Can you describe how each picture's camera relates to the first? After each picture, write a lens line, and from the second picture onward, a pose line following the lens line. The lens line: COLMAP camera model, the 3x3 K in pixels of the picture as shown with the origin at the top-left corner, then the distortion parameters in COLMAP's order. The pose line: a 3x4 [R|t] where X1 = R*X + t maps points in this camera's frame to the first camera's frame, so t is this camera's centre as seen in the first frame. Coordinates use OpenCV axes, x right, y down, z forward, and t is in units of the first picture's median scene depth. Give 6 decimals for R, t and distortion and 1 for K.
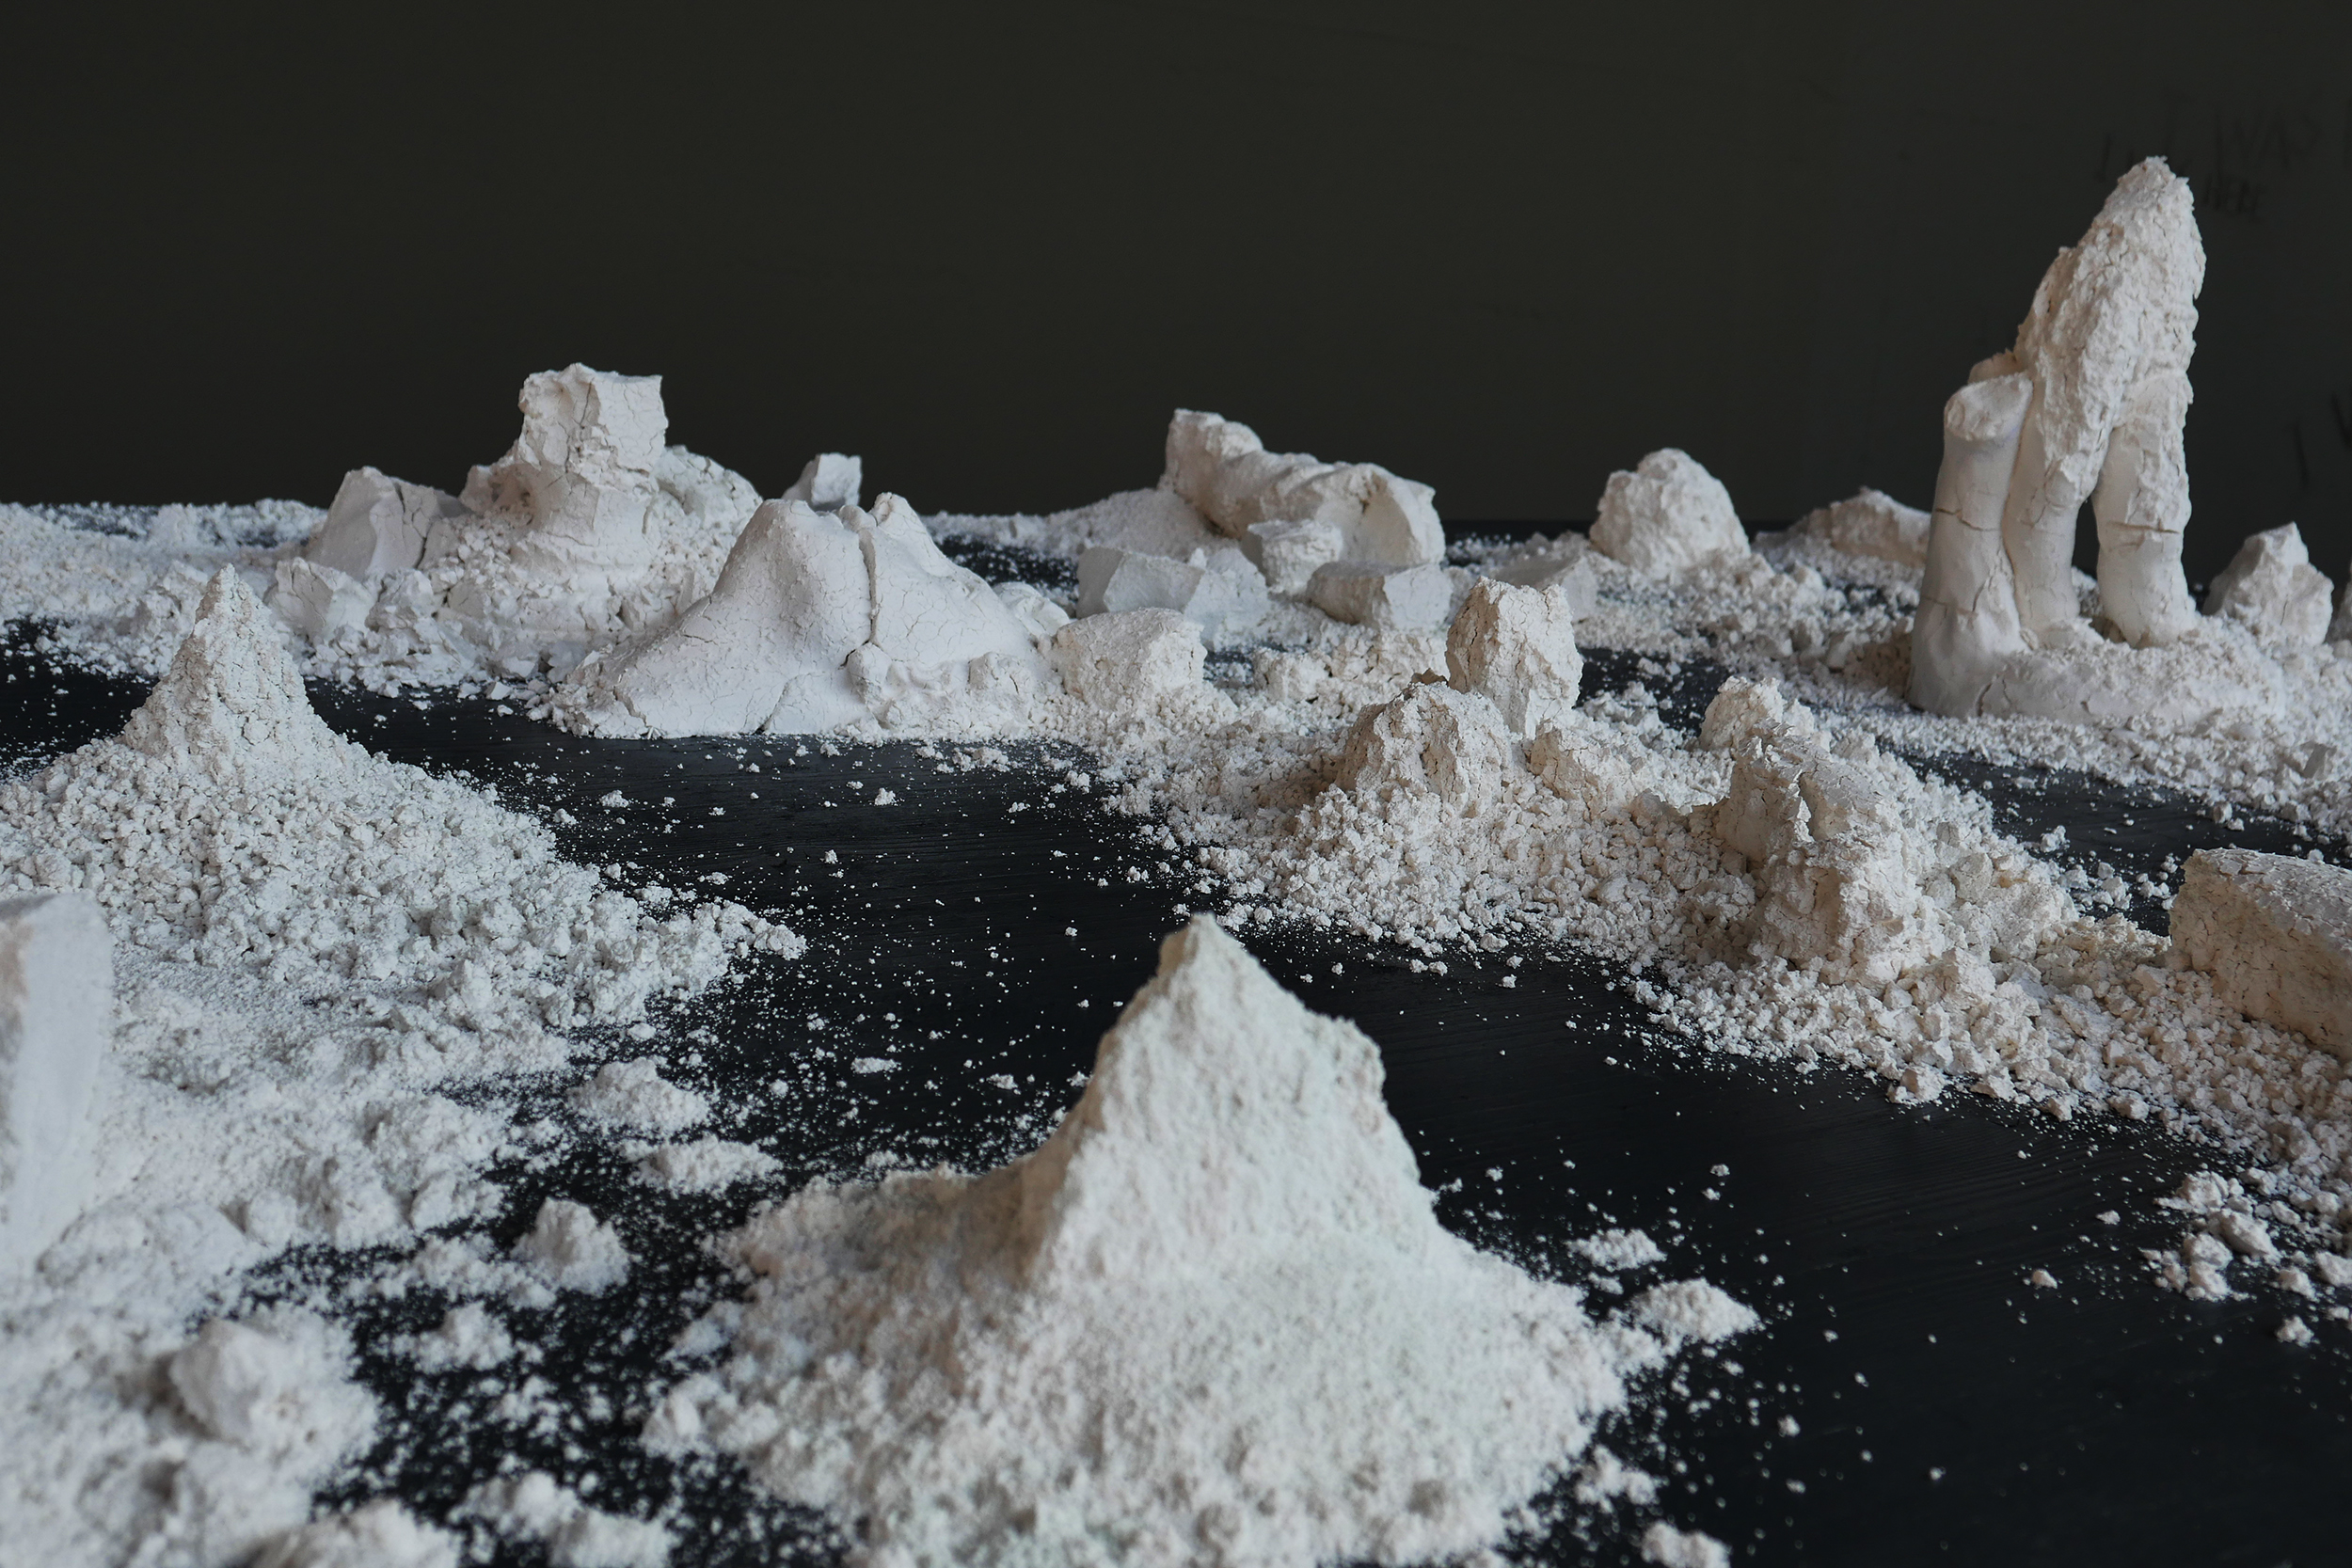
lens RADIAL K [[2344.3, 0, 1182.6], [0, 2344.3, 787.1], [0, 0, 1]] dist [-0.028566, 0.000000]
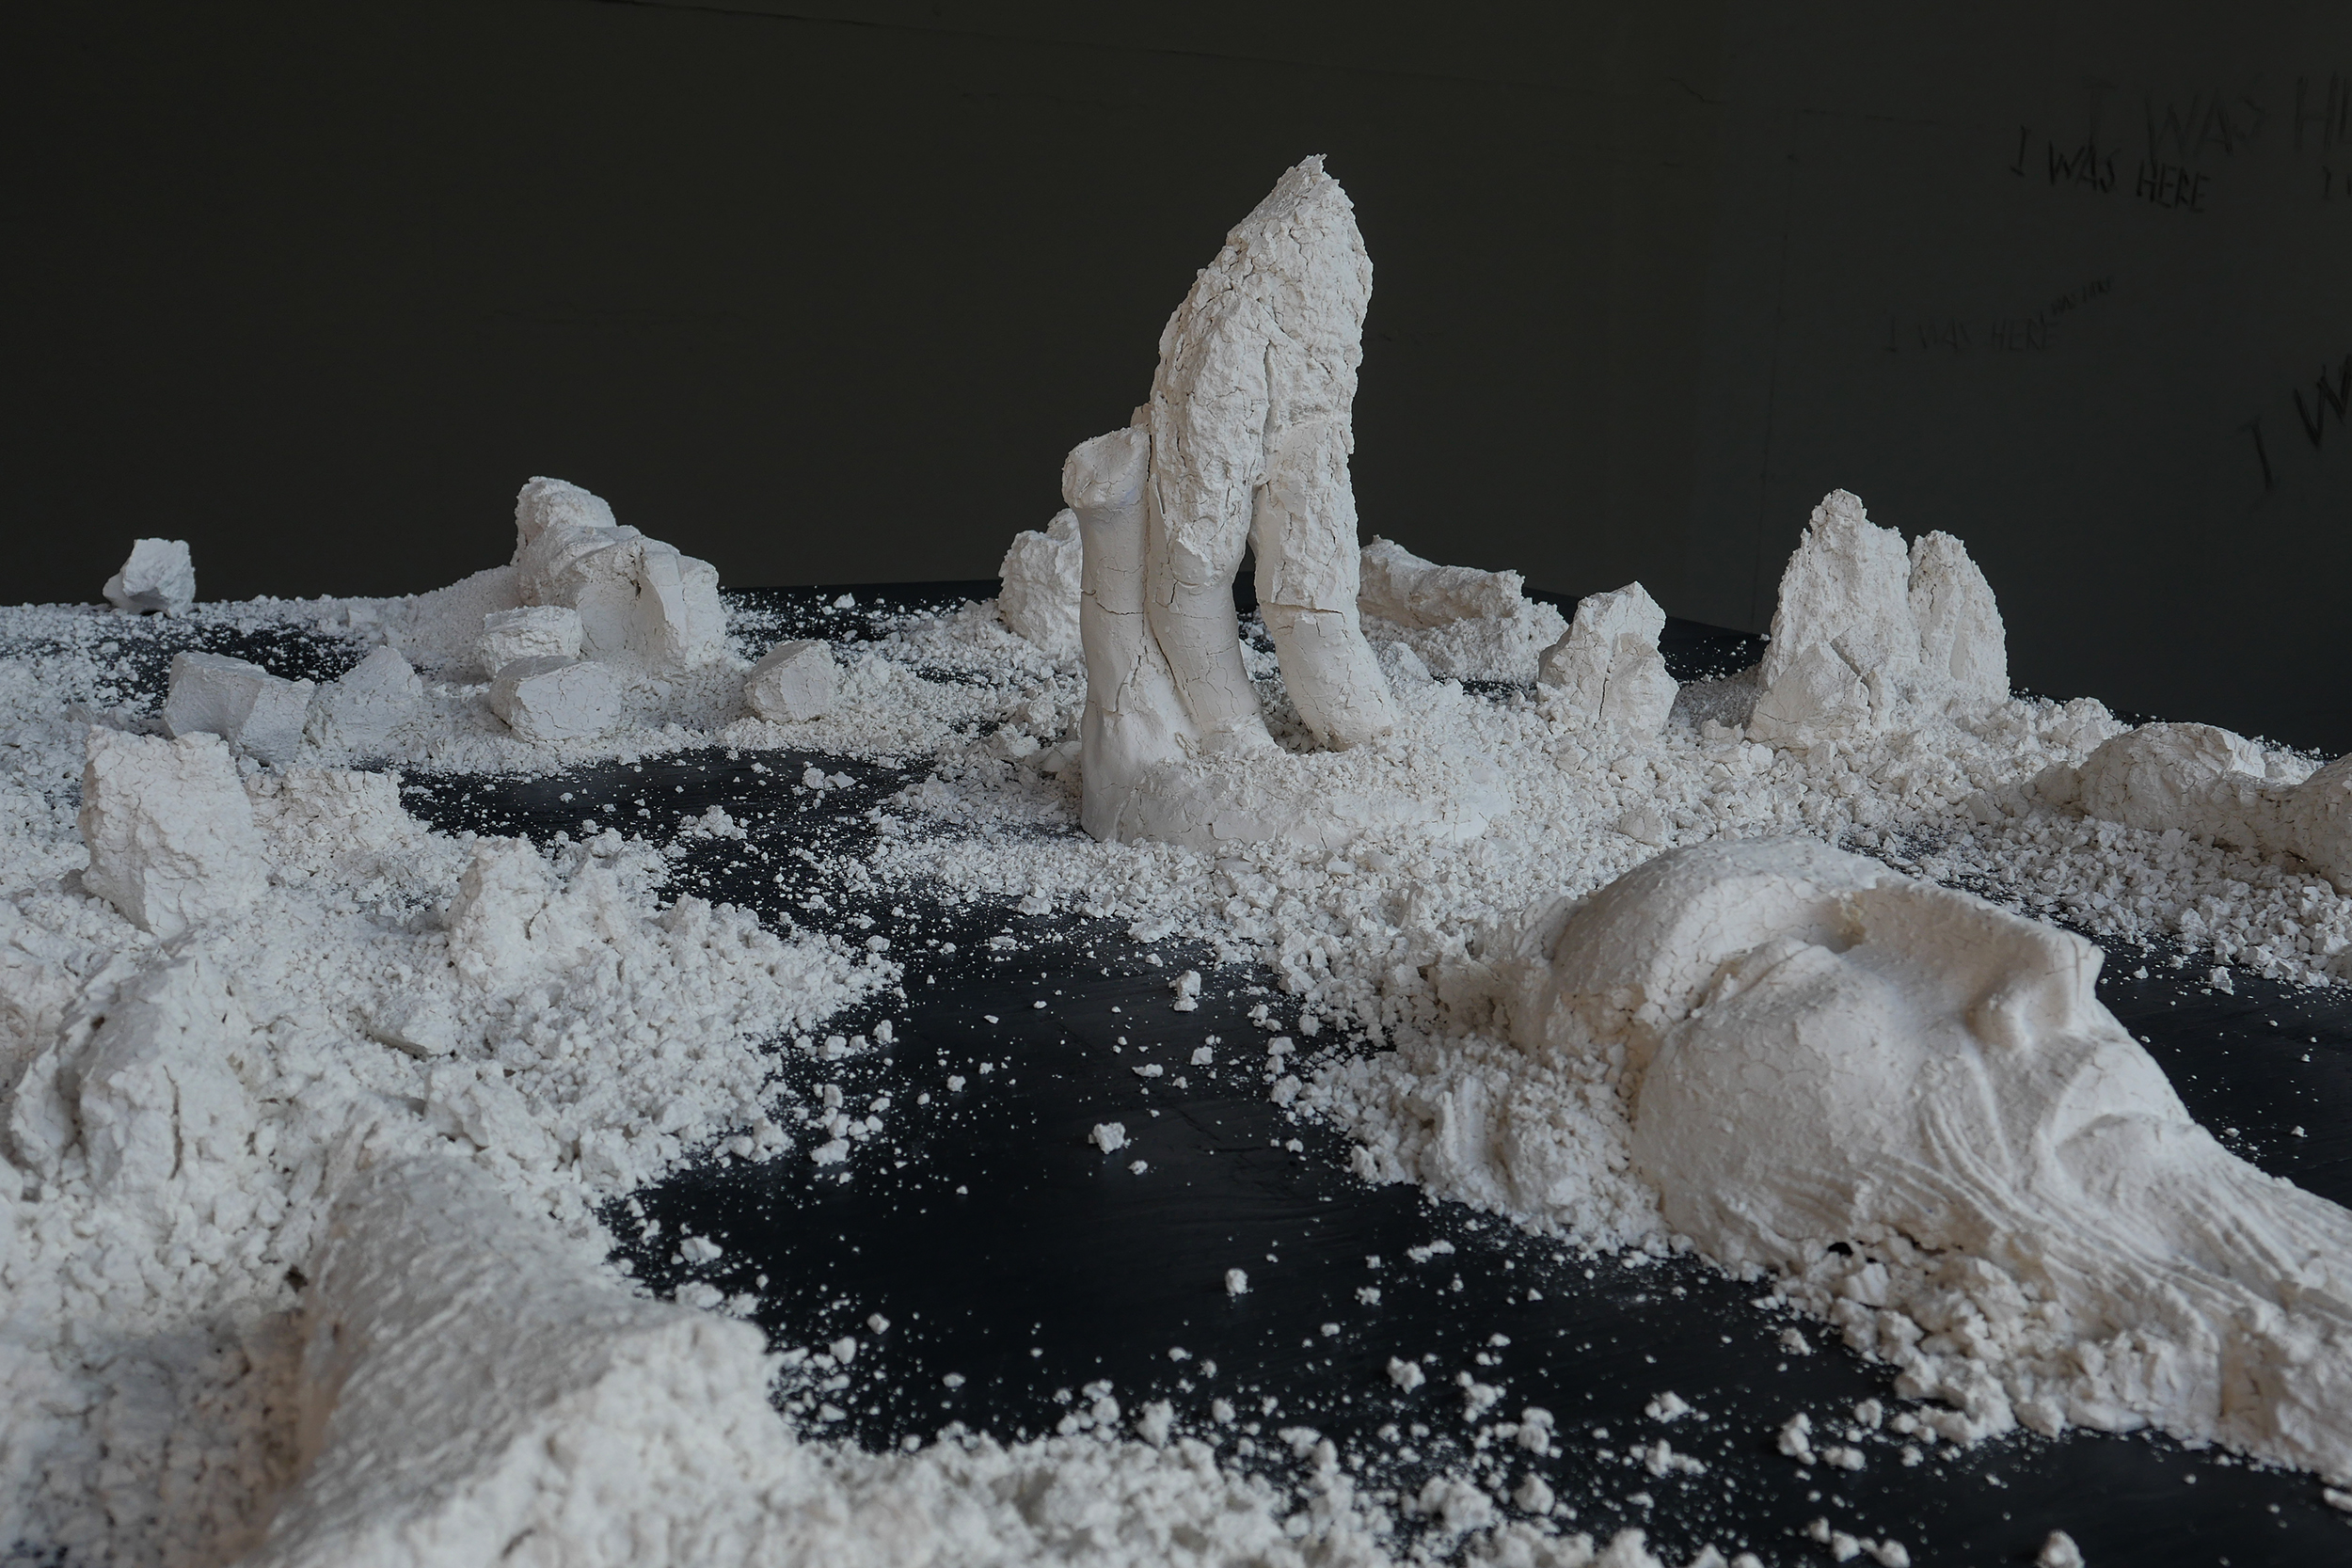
lens RADIAL K [[2344.3, 0, 1169.9], [0, 2344.3, 781.6], [0, 0, 1]] dist [-0.028566, 0.000000]
pose [[0.998556, -0.023177, -0.048468, 0.407410], [0.022569, 0.999660, -0.013056, -0.040469], [0.048754, 0.011943, 0.998739, 0.177803]]
